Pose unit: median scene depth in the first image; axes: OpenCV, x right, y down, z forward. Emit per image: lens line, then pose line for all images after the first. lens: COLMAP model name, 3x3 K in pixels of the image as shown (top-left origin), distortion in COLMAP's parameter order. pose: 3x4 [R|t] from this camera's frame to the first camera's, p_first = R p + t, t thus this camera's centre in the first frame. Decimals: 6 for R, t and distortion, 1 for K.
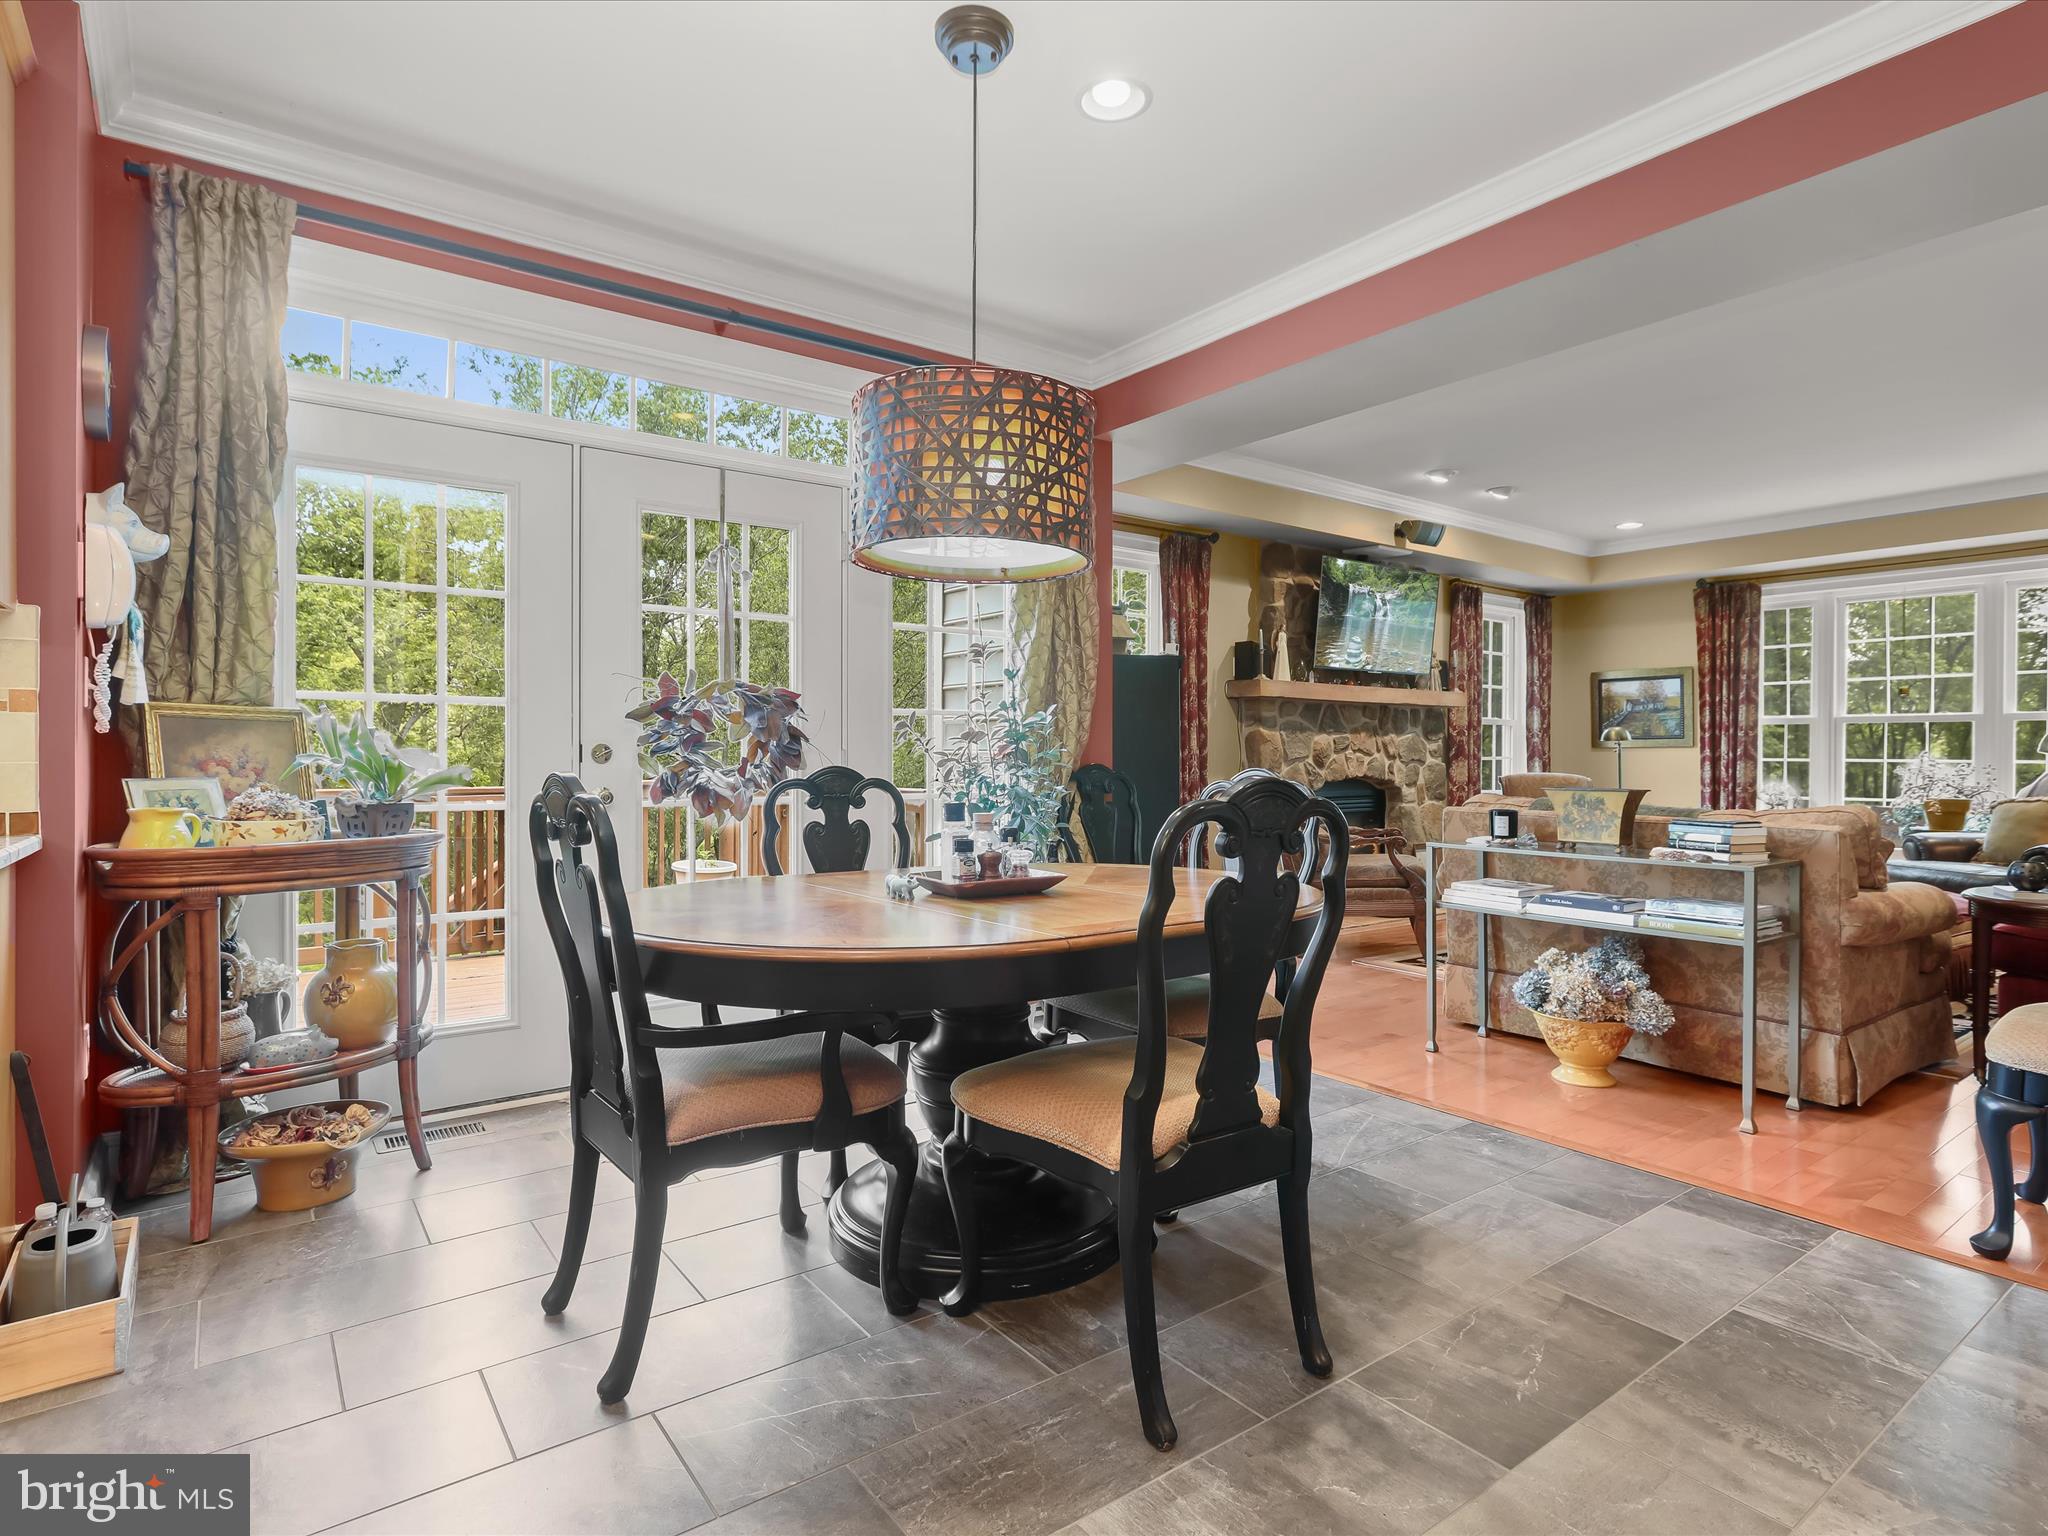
lens RADIAL K [[1089.2, 0, 1024.0], [0, 1089.2, 768.0], [0, 0, 1]] dist [-0.022416, 0.017745]
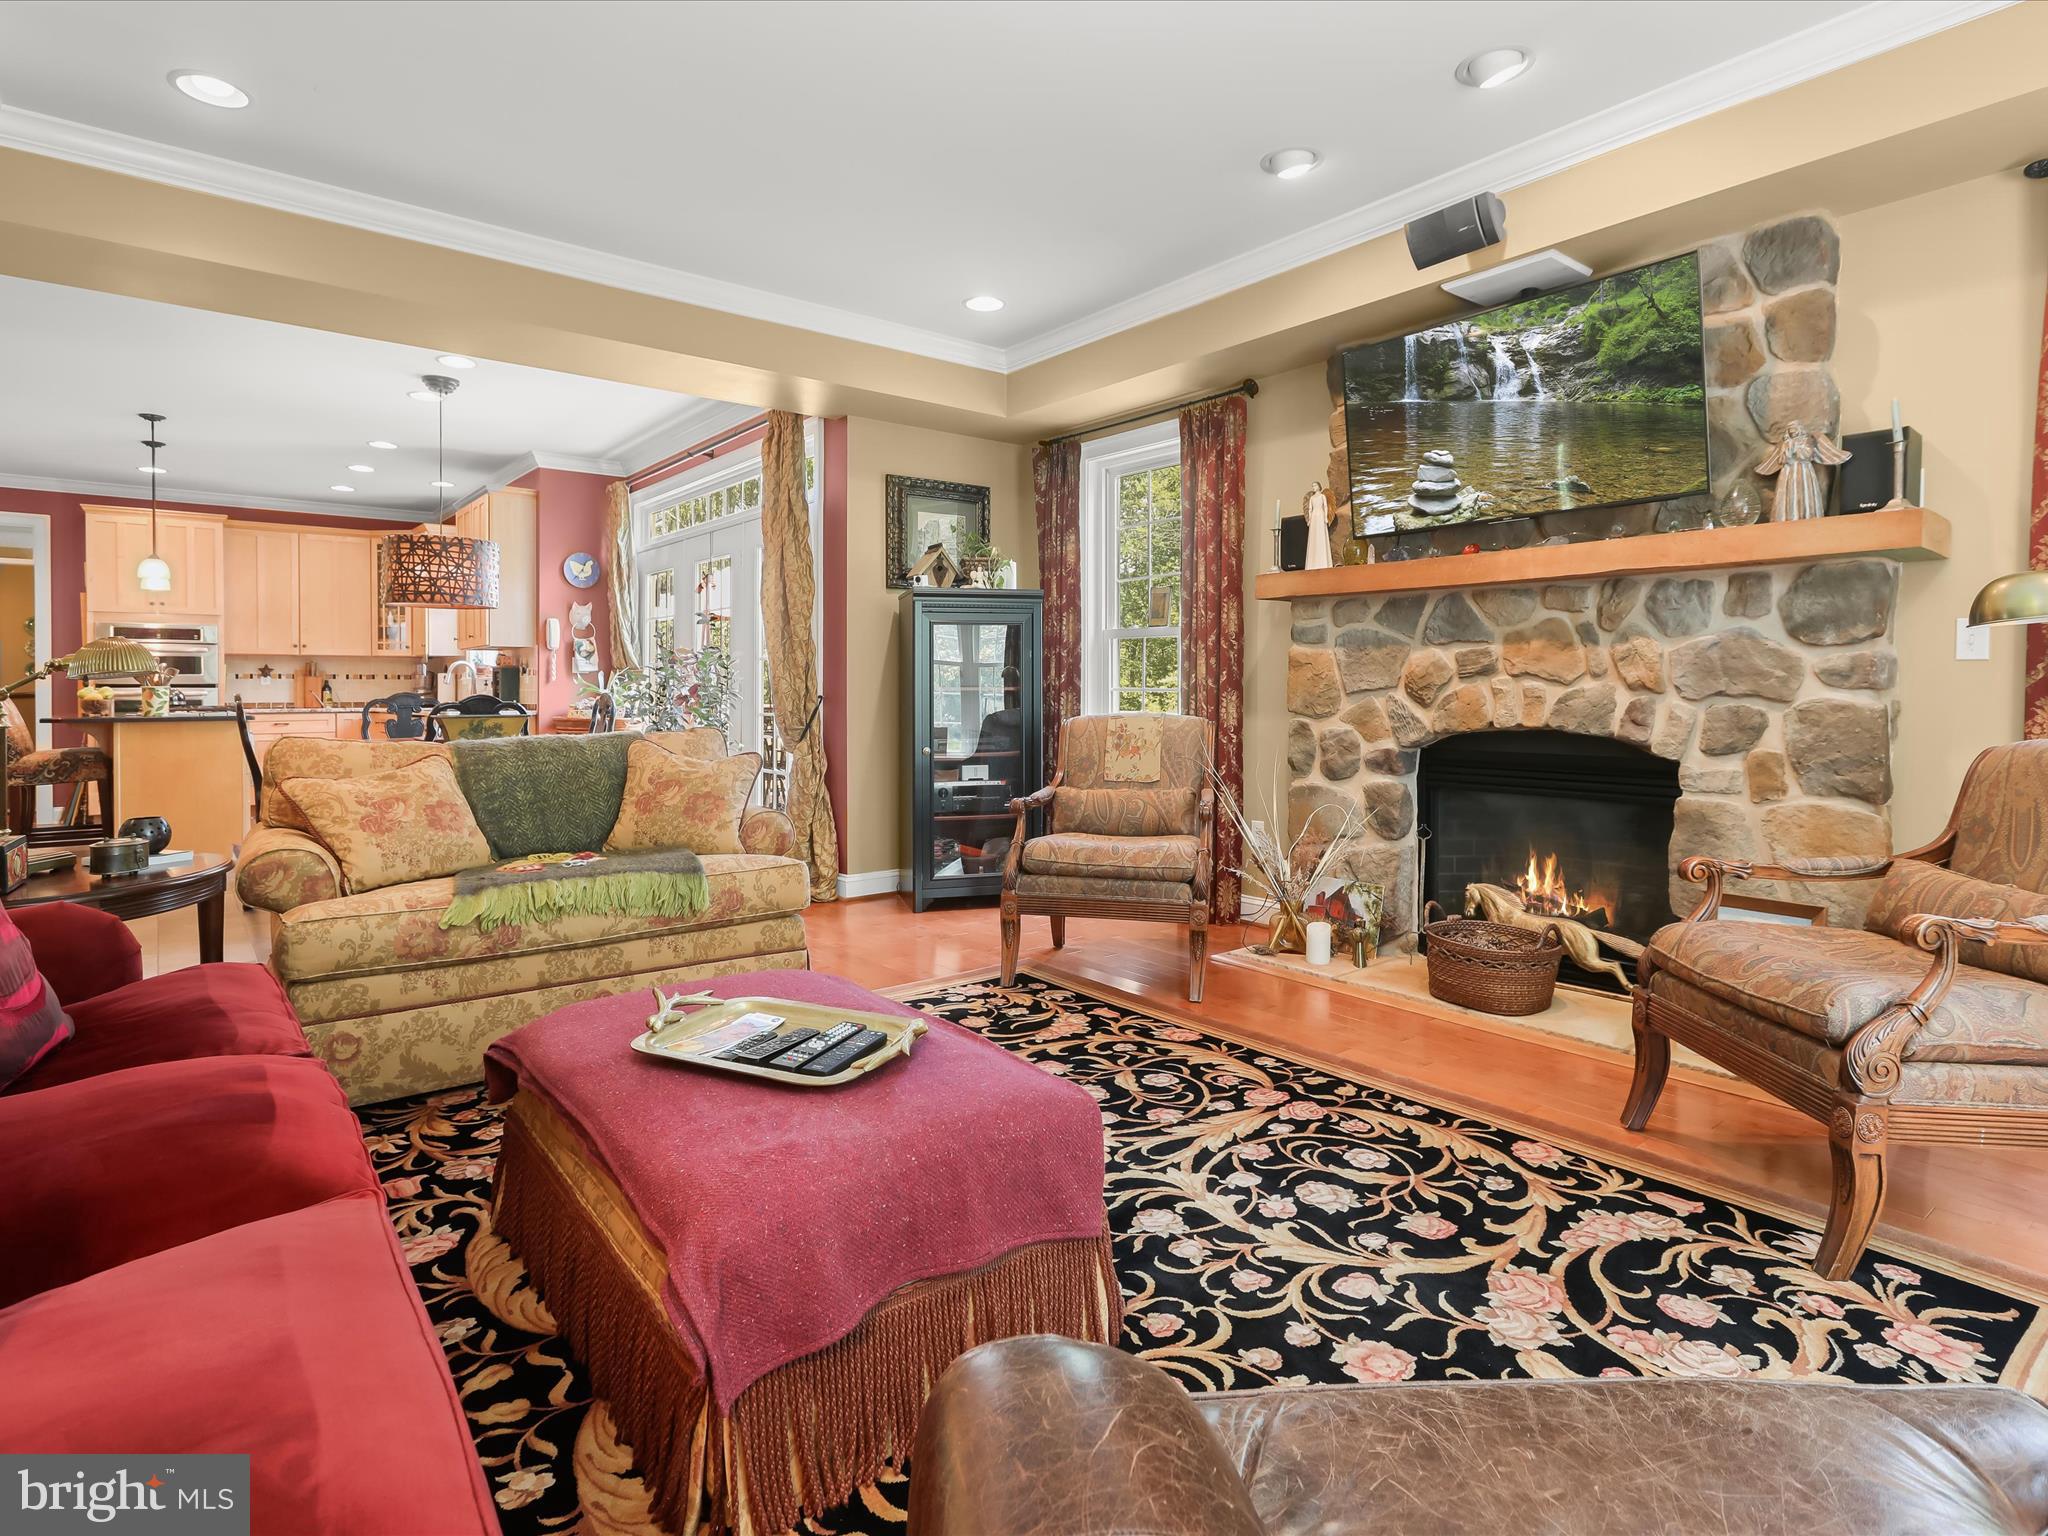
lens RADIAL K [[1087.6, 0, 1035.2], [0, 1087.6, 702.8], [0, 0, 1]] dist [-0.012348, 0.010024]
pose [[0.044020, 0.010571, -0.998975, 0.858368], [-0.011565, 0.999882, 0.010071, -0.005847], [0.998964, 0.011110, 0.044137, 0.793878]]
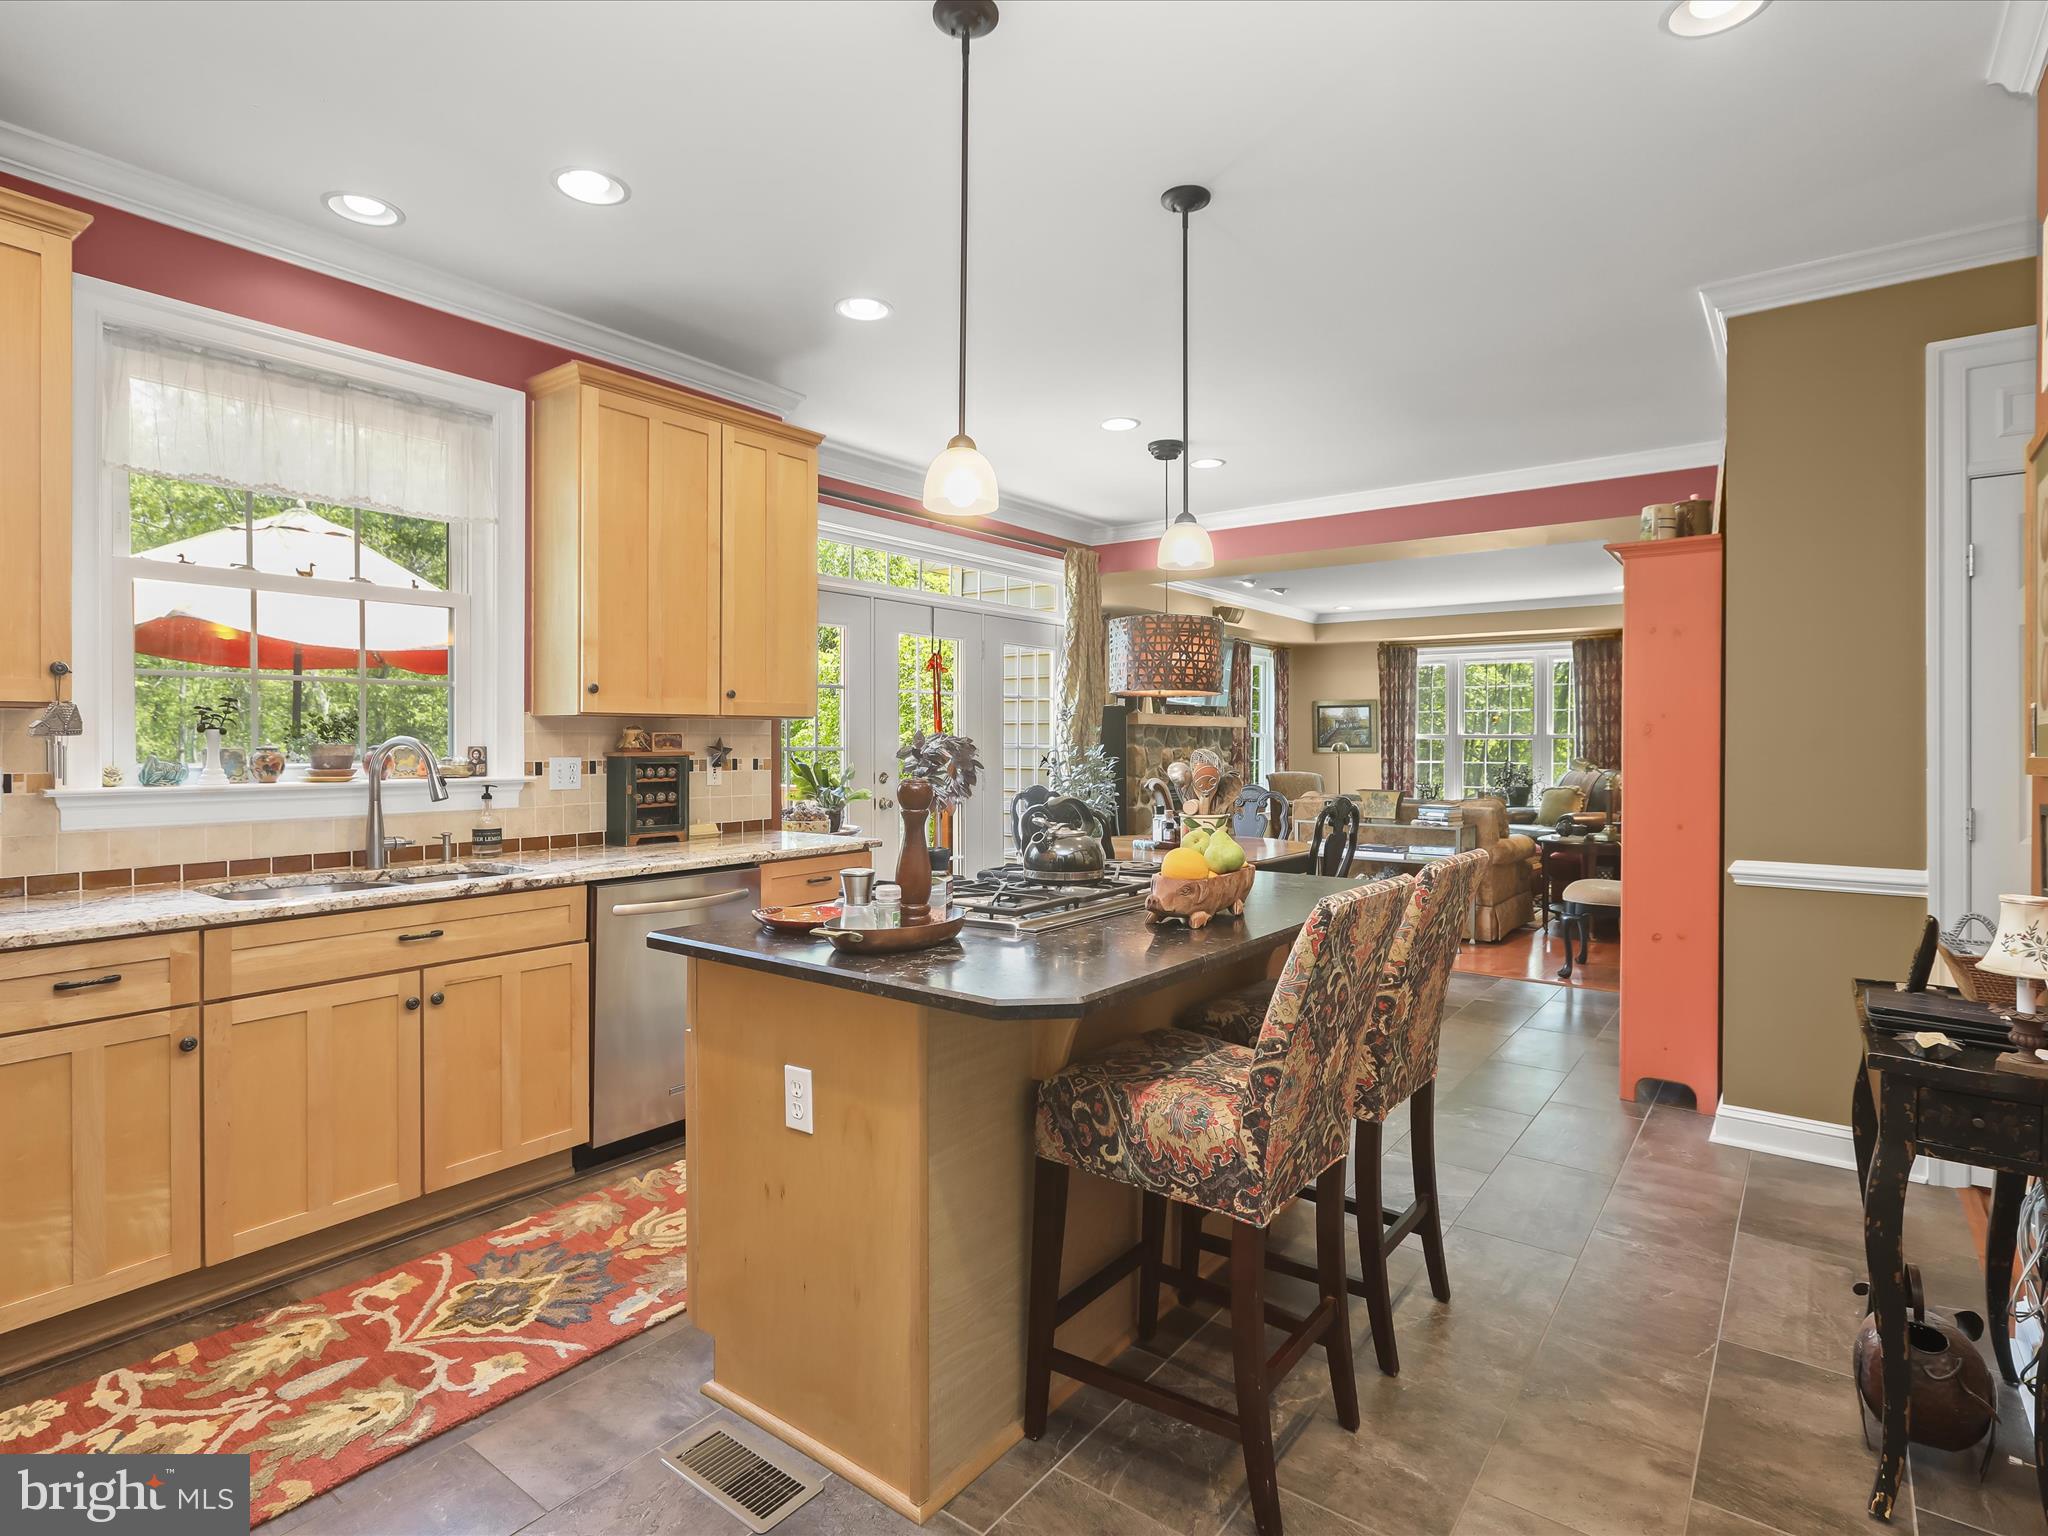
lens RADIAL K [[1069.4, 0, 1030.5], [0, 1069.4, 744.1], [0, 0, 1]] dist [-0.011926, 0.012680]
pose [[0.956994, -0.001807, 0.290103, -0.333293], [0.004385, 0.999956, -0.008238, -0.026115], [-0.290075, 0.009156, 0.956960, -0.342998]]
